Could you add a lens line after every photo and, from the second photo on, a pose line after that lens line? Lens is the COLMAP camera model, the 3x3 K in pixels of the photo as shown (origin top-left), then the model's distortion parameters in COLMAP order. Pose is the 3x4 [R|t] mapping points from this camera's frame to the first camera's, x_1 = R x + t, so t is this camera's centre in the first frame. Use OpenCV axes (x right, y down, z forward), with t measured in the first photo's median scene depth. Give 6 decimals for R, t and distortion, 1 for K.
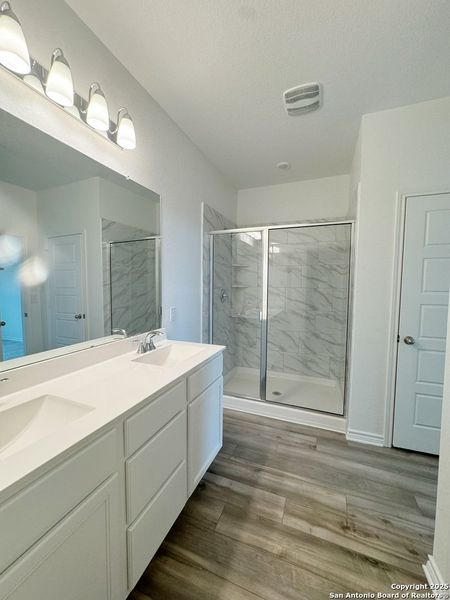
lens RADIAL K [[261.4, 0, 206.7], [0, 261.4, 300.7], [0, 0, 1]] dist [-0.000181, 0.000052]
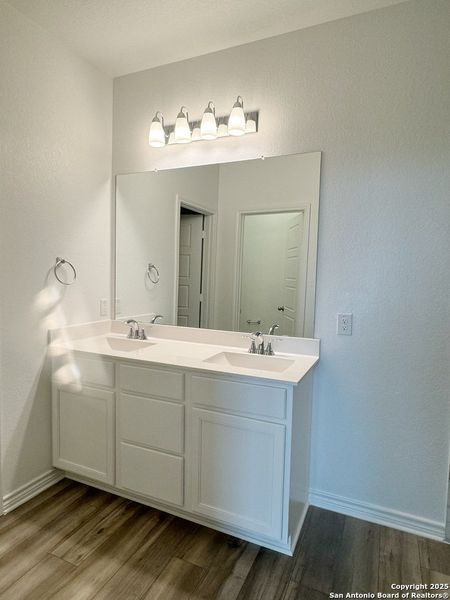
lens RADIAL K [[364.3, 0, 225.0], [0, 364.3, 300.0], [0, 0, 1]] dist [-0.000362, -0.000927]
pose [[-0.042060, 0.079966, -0.995910, 1.078877], [-0.091959, 0.992251, 0.083555, -0.079870], [0.994874, 0.095098, -0.034380, 1.049141]]
